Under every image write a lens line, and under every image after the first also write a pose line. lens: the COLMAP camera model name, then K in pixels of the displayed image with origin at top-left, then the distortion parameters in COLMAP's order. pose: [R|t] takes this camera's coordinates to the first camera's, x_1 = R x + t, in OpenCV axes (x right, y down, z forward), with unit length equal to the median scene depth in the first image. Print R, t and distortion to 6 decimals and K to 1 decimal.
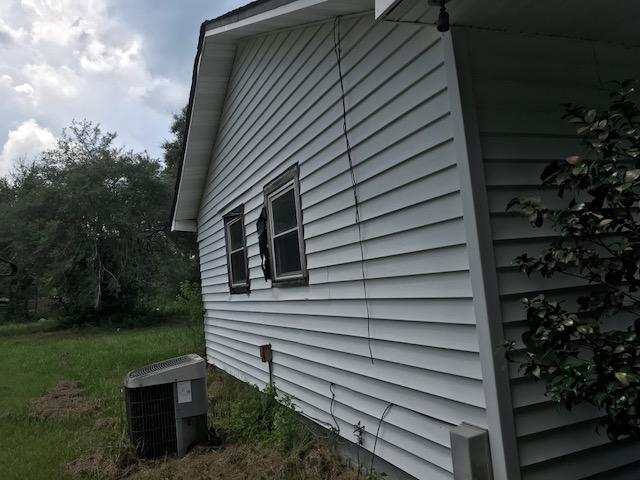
lens RADIAL K [[534.8, 0, 315.4], [0, 534.8, 237.7], [0, 0, 1]] dist [0.046023, -0.089388]
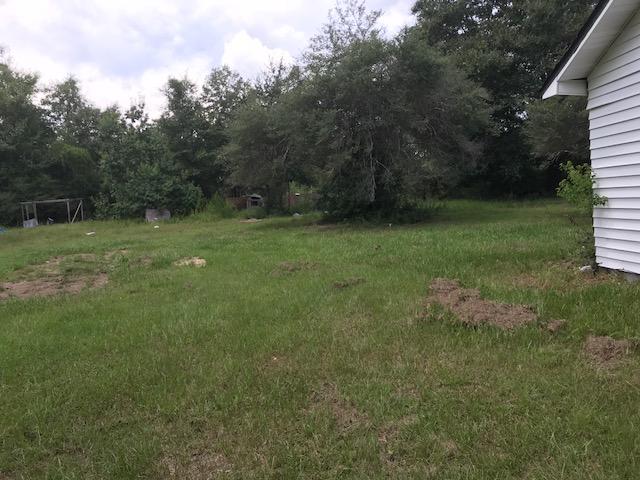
lens RADIAL K [[534.8, 0, 315.4], [0, 534.8, 237.7], [0, 0, 1]] dist [0.046023, -0.089388]
pose [[0.934714, 0.037273, -0.353442, -0.147977], [0.027660, 0.983839, 0.176903, 0.019792], [0.354324, -0.175130, 0.918577, 0.066873]]
